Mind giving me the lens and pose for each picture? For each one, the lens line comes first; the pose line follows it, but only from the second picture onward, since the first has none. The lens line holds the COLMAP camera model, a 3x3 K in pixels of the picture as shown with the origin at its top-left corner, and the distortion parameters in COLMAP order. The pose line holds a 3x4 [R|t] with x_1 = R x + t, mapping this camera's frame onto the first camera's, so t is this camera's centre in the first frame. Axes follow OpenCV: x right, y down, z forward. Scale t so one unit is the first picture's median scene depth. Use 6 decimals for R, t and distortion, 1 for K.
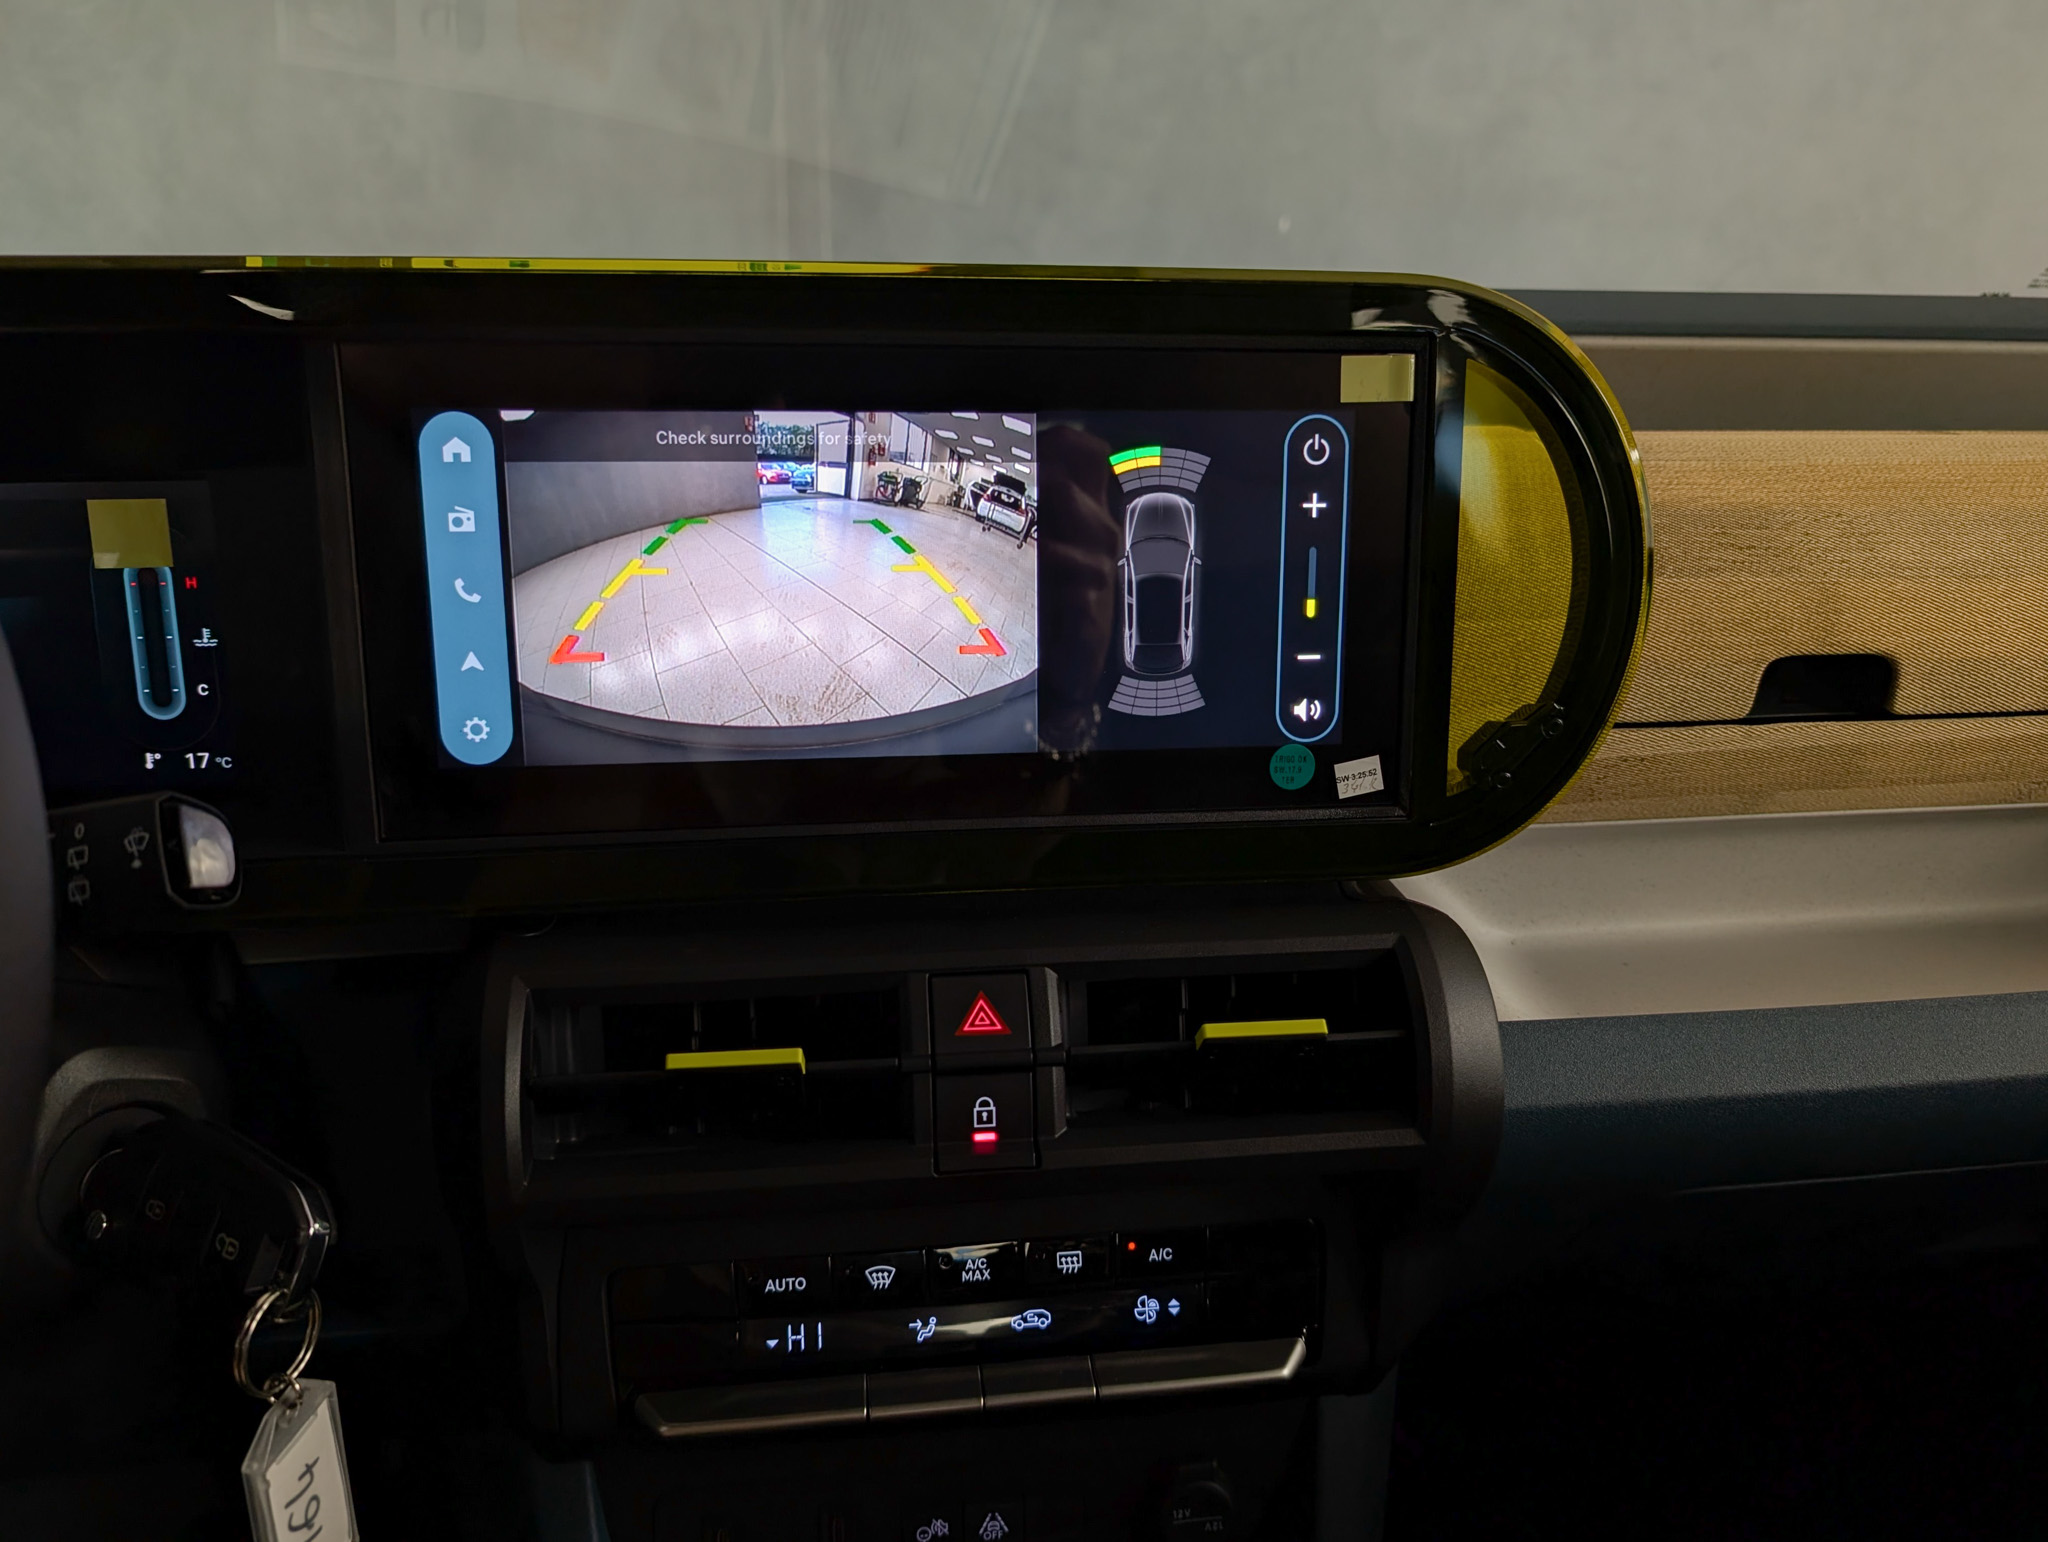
lens RADIAL K [[1543.6, 0, 1053.9], [0, 1543.6, 763.4], [0, 0, 1]] dist [0.007882, -0.006207]
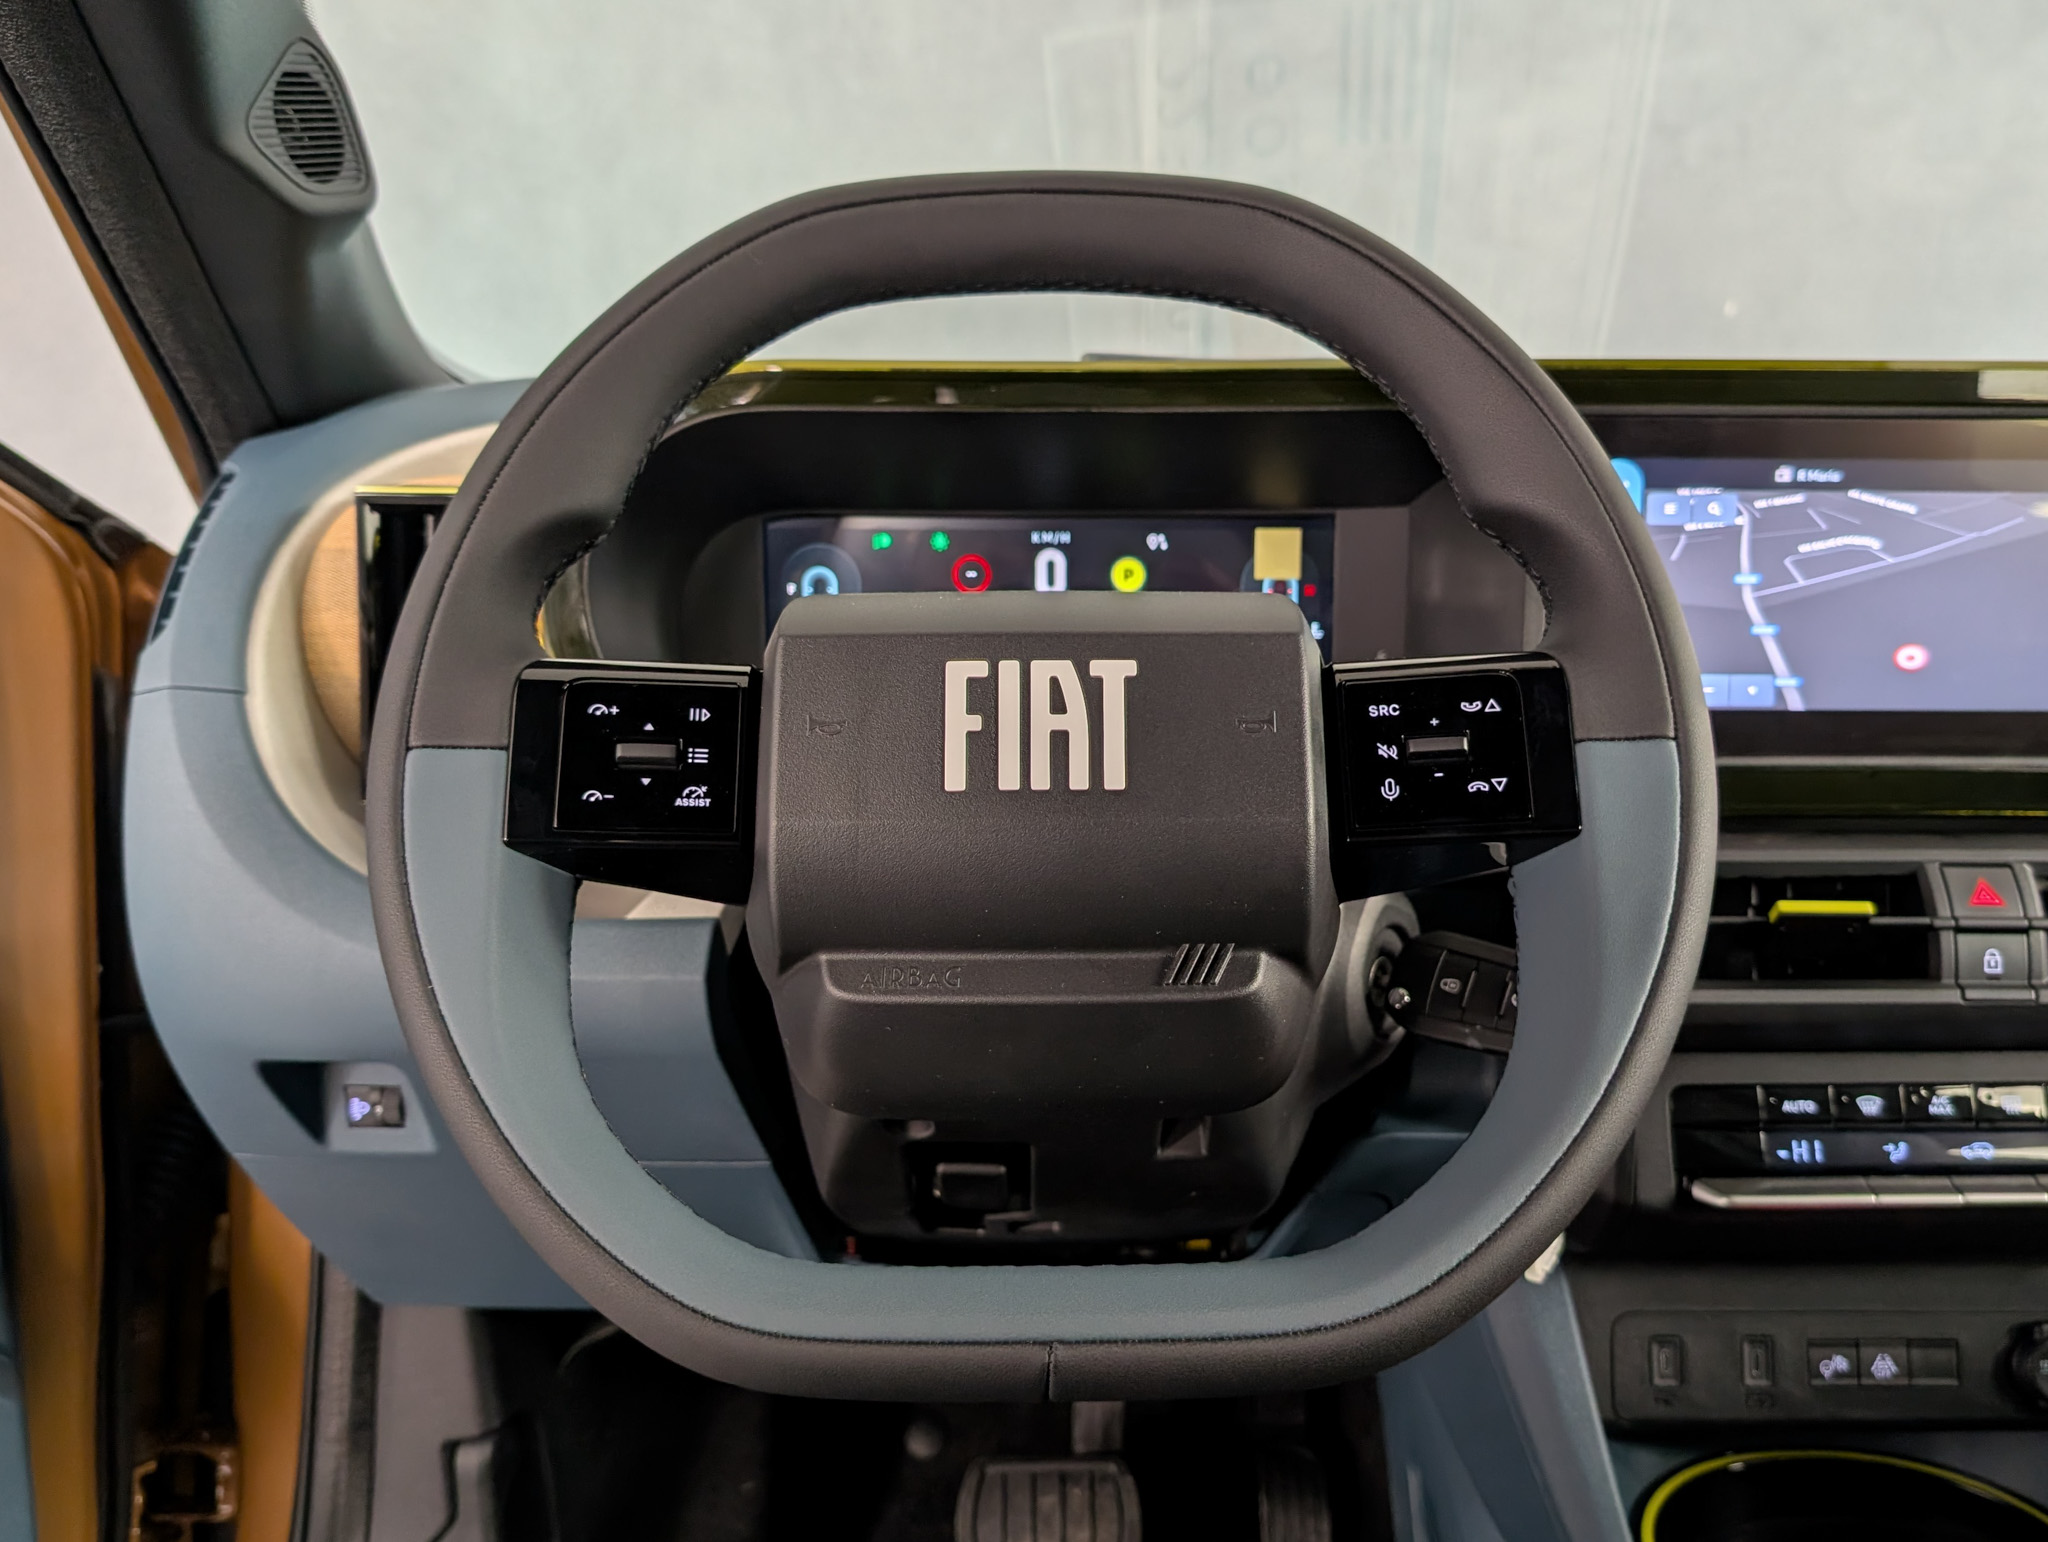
lens RADIAL K [[1840.8, 0, 1087.0], [0, 1840.8, 784.6], [0, 0, 1]] dist [0.097957, -0.216822]
pose [[0.992728, 0.017777, -0.119060, -0.597934], [-0.027241, 0.996555, -0.078338, 0.203564], [0.117257, 0.081012, 0.989792, -0.685903]]
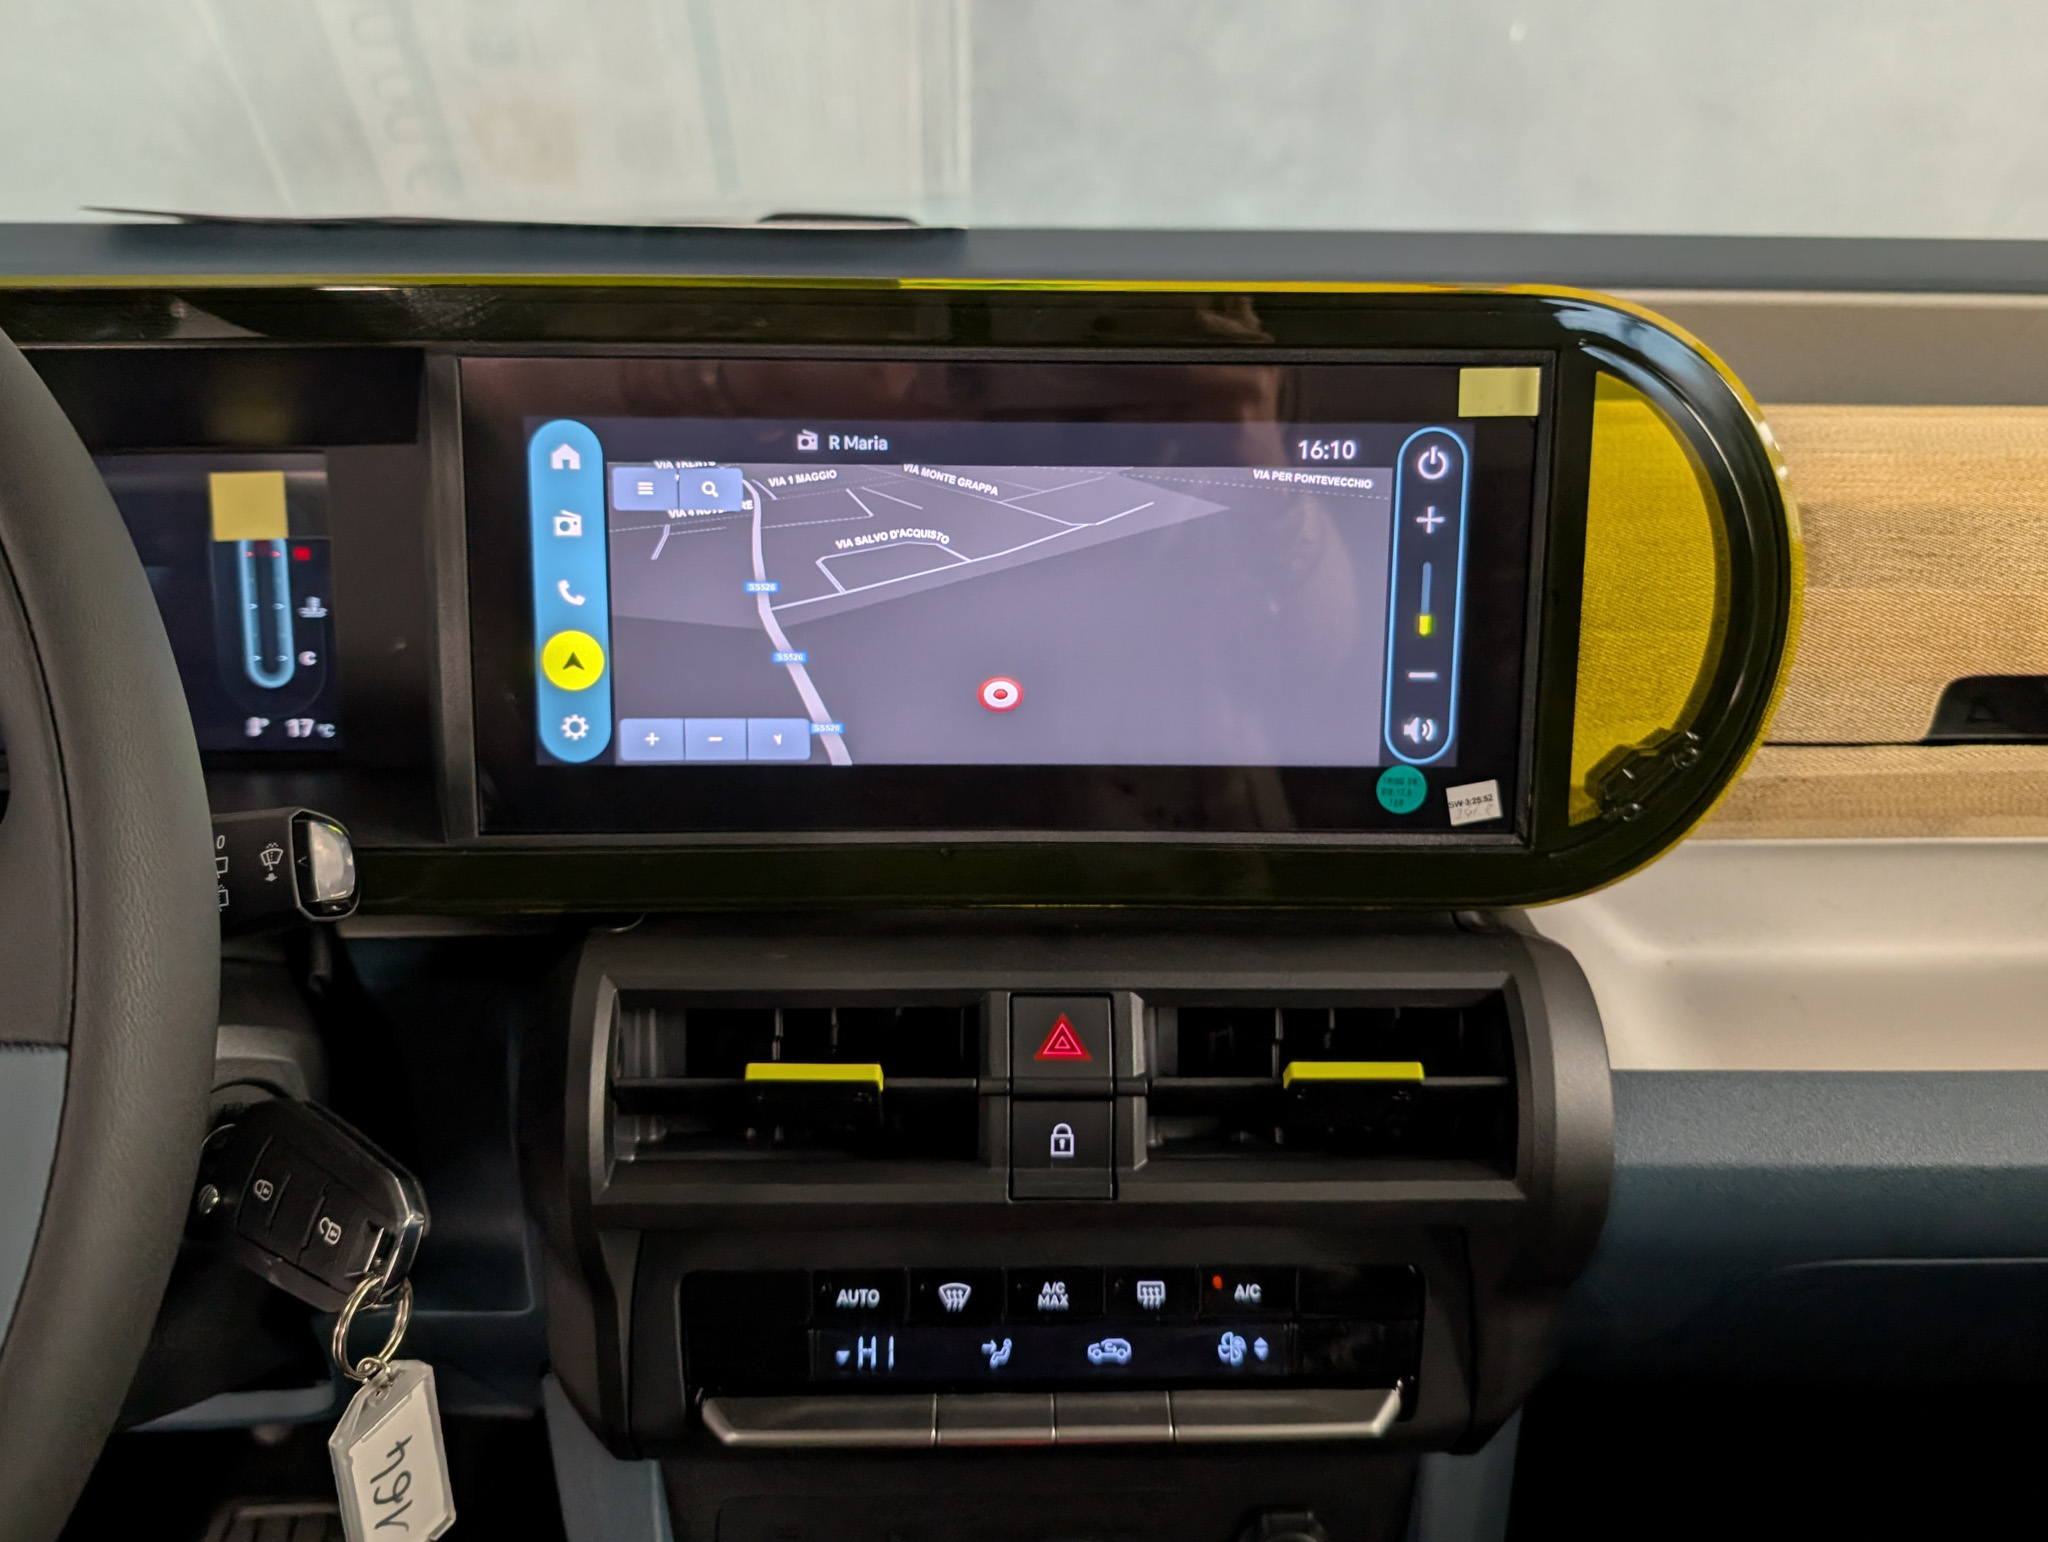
lens RADIAL K [[1827.2, 0, 1015.1], [0, 1827.2, 611.8], [0, 0, 1]] dist [-0.010569, 0.013989]
pose [[0.993210, 0.031631, -0.111950, 0.040792], [-0.033248, 0.999368, -0.012605, -0.085182], [0.111481, 0.016241, 0.993634, -0.145491]]
